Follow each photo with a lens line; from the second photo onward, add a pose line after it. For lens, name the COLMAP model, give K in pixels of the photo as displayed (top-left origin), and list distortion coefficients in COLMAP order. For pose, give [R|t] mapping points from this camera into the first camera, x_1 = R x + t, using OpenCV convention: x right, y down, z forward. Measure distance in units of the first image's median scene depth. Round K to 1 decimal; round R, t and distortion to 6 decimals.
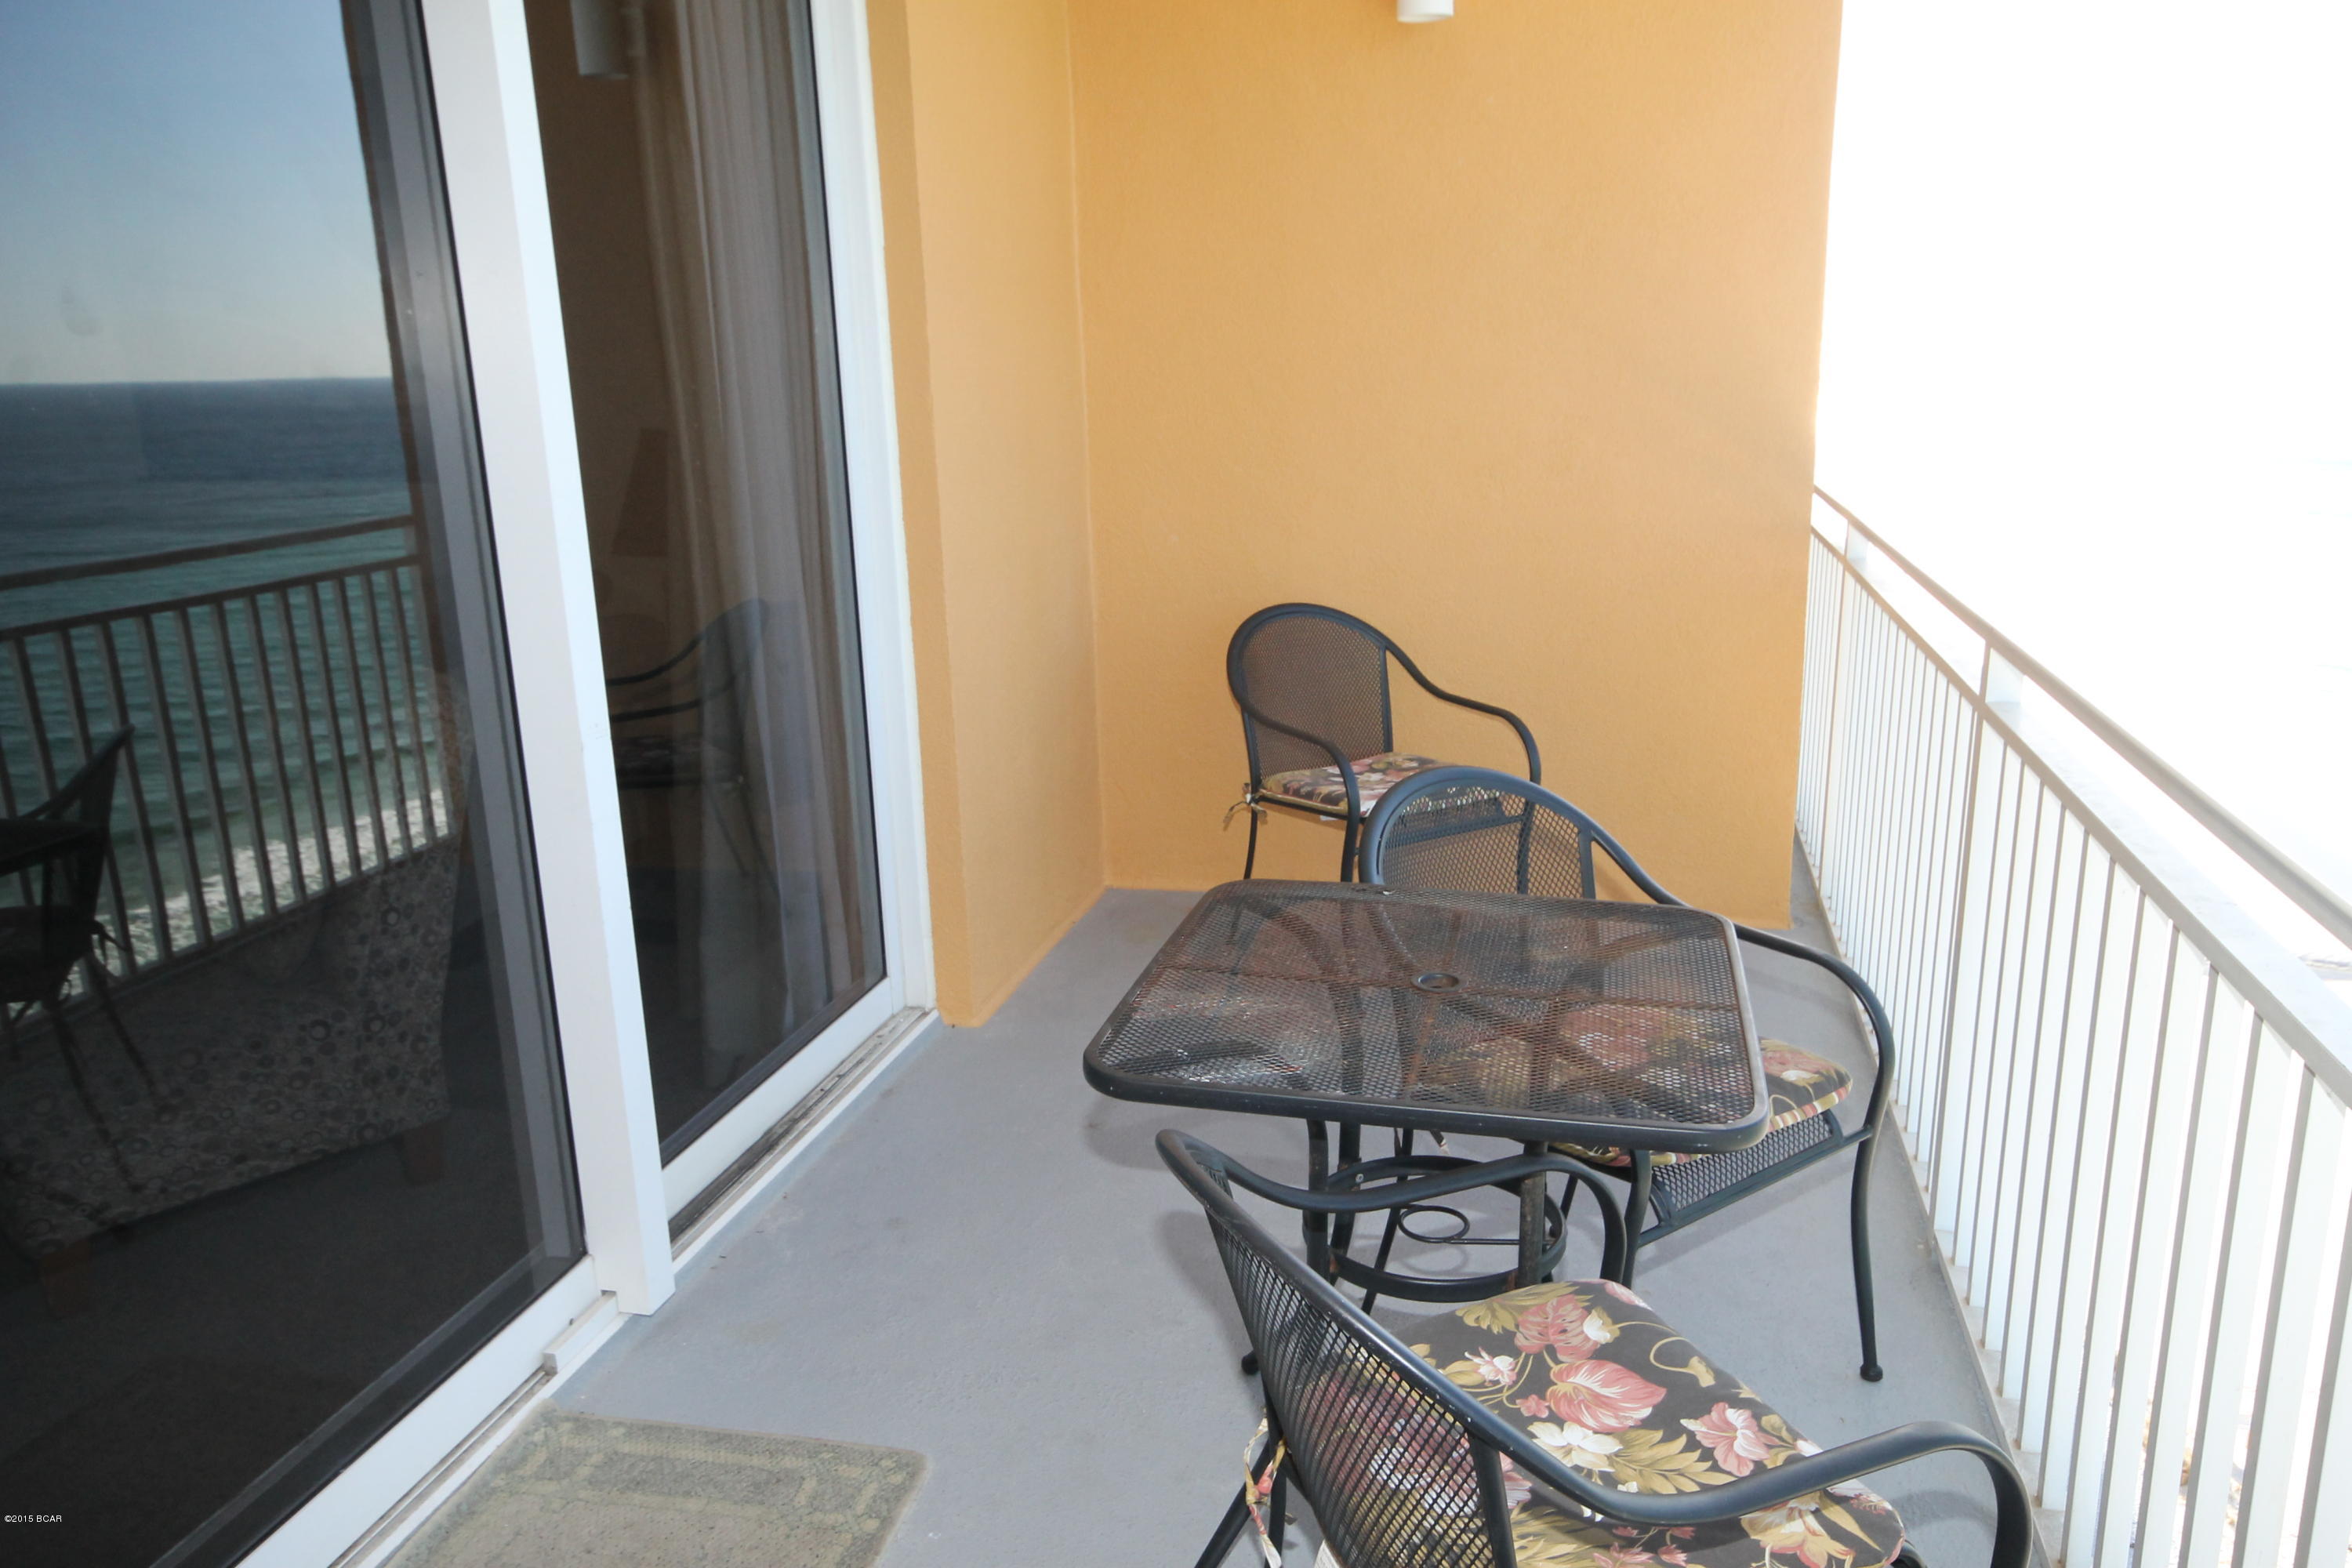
lens RADIAL K [[1670.3, 0, 1191.5], [0, 1670.3, 785.7], [0, 0, 1]] dist [-0.002194, -0.001507]
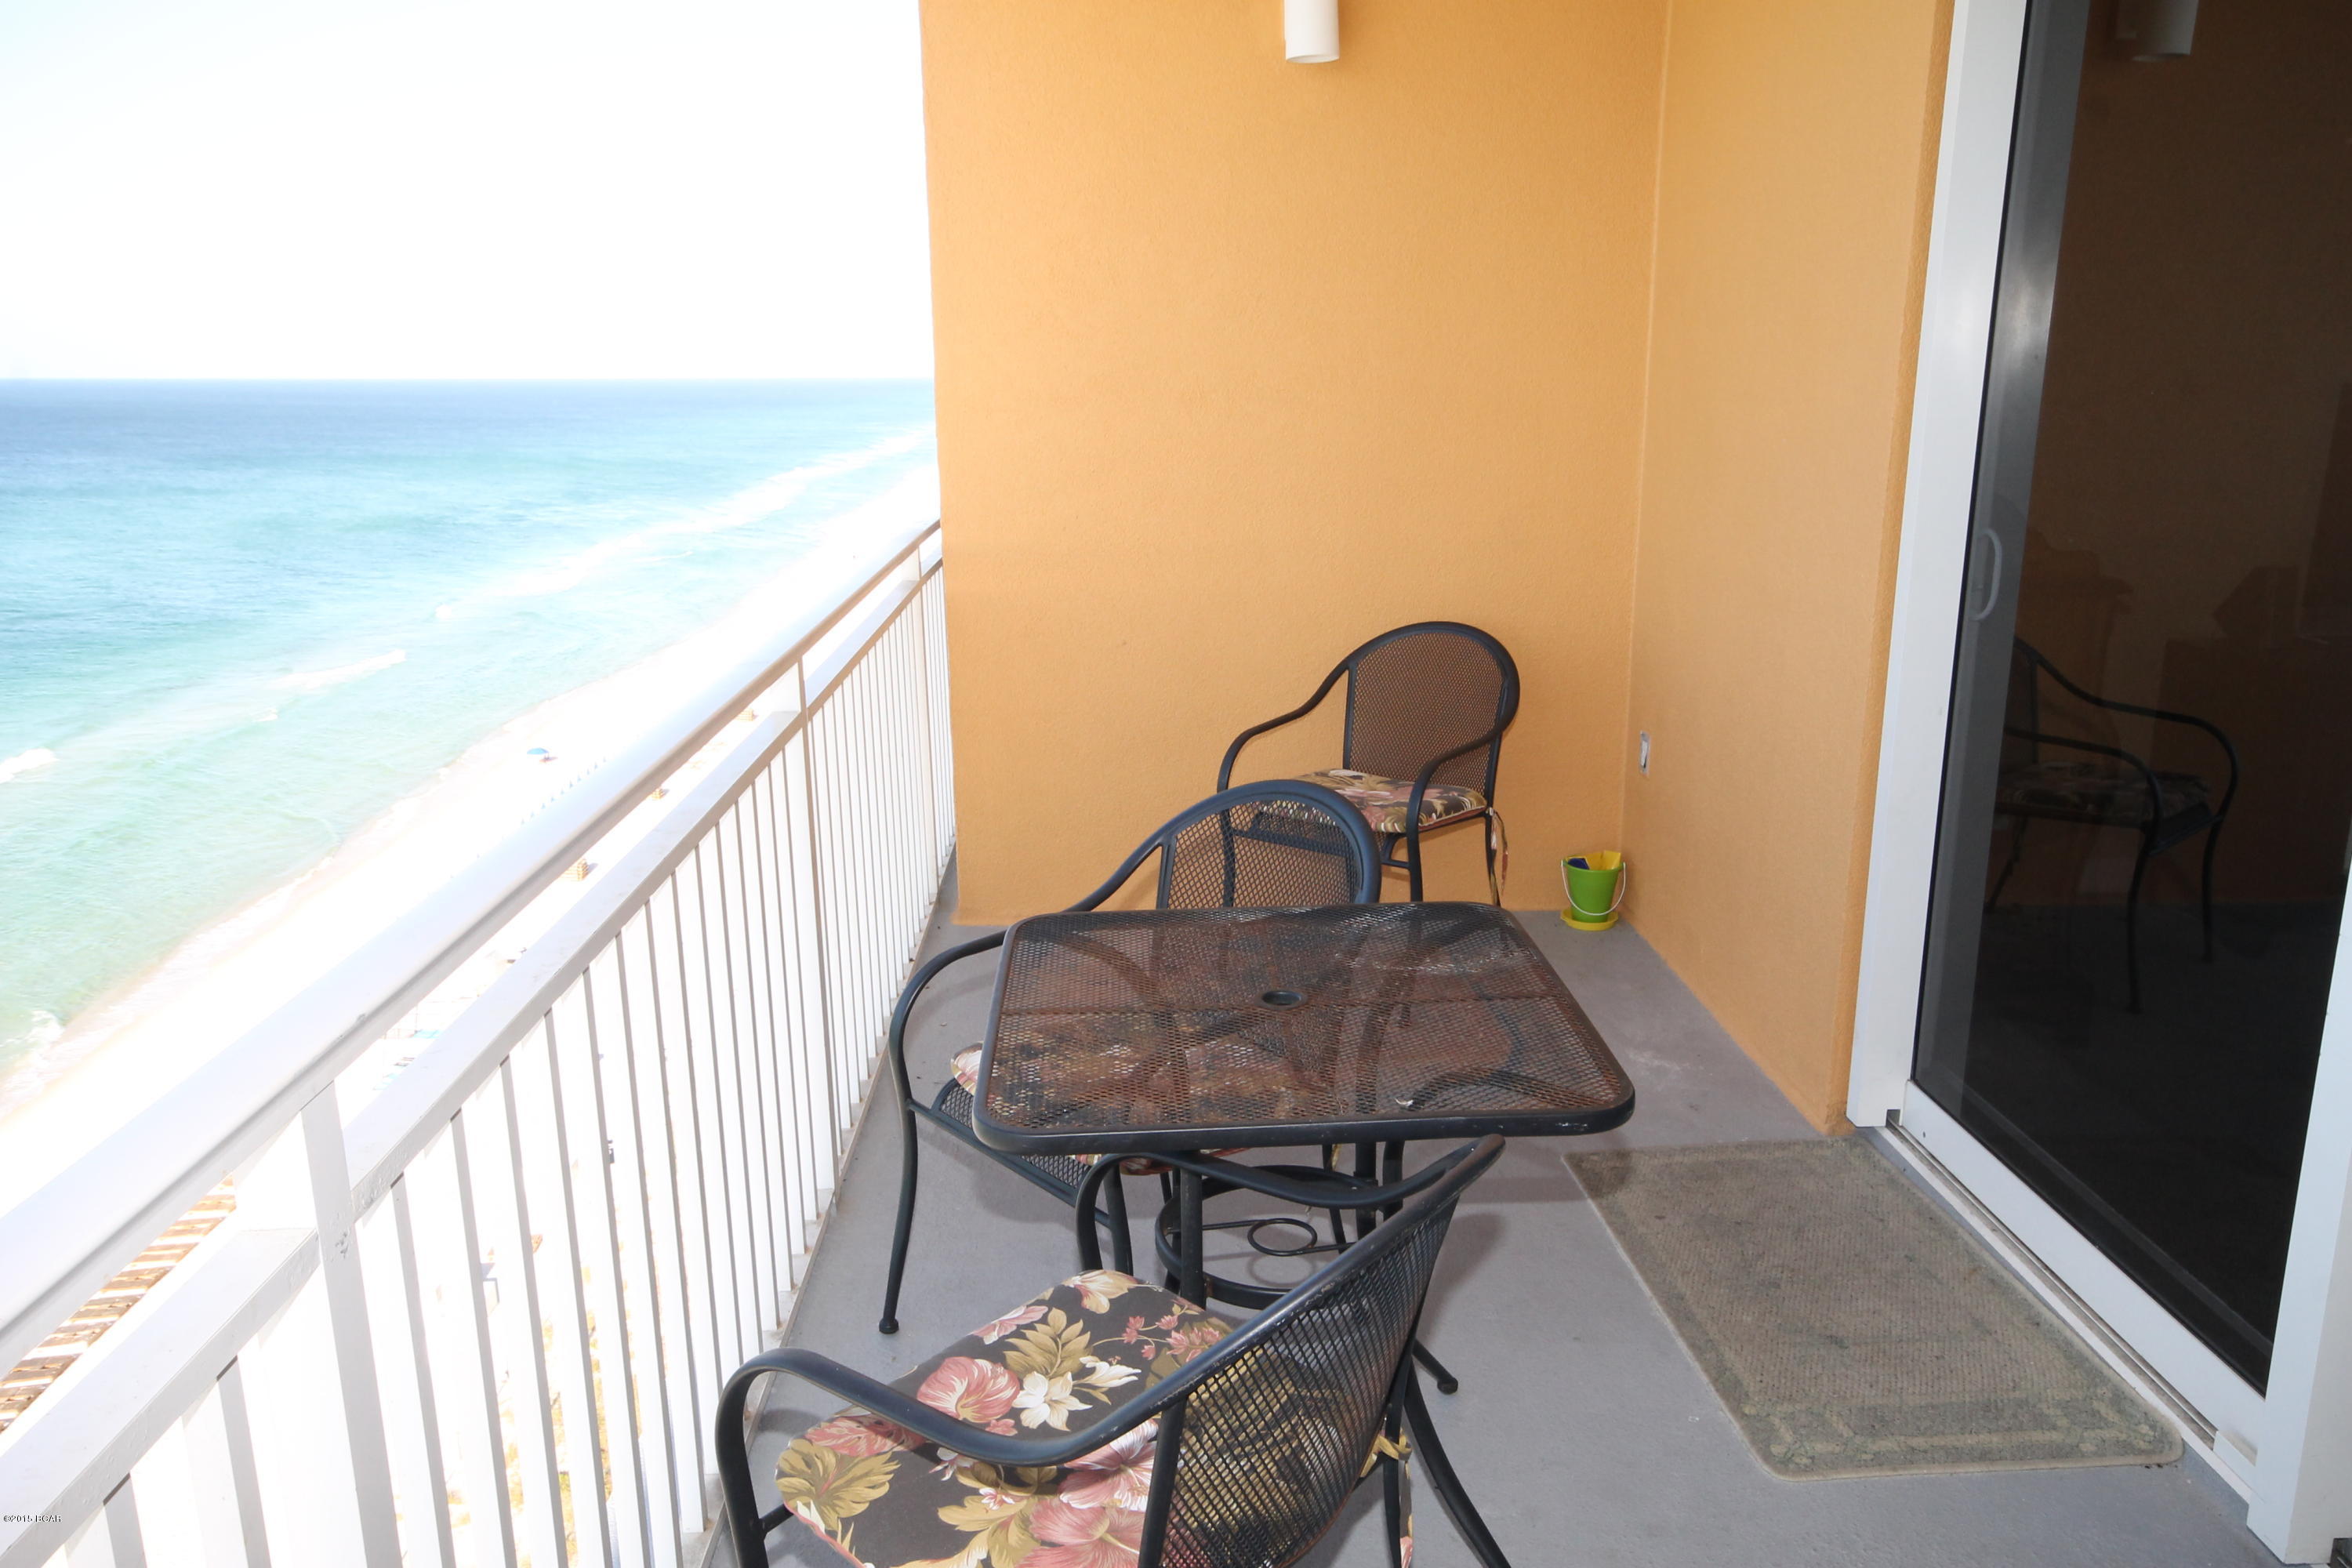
lens RADIAL K [[1670.3, 0, 1191.5], [0, 1670.3, 785.7], [0, 0, 1]] dist [-0.002194, -0.001507]
pose [[-0.958519, 0.102009, -0.266148, 0.416767], [-0.038366, 0.879090, 0.475110, -0.437637], [0.282434, 0.465613, -0.838711, 1.615790]]
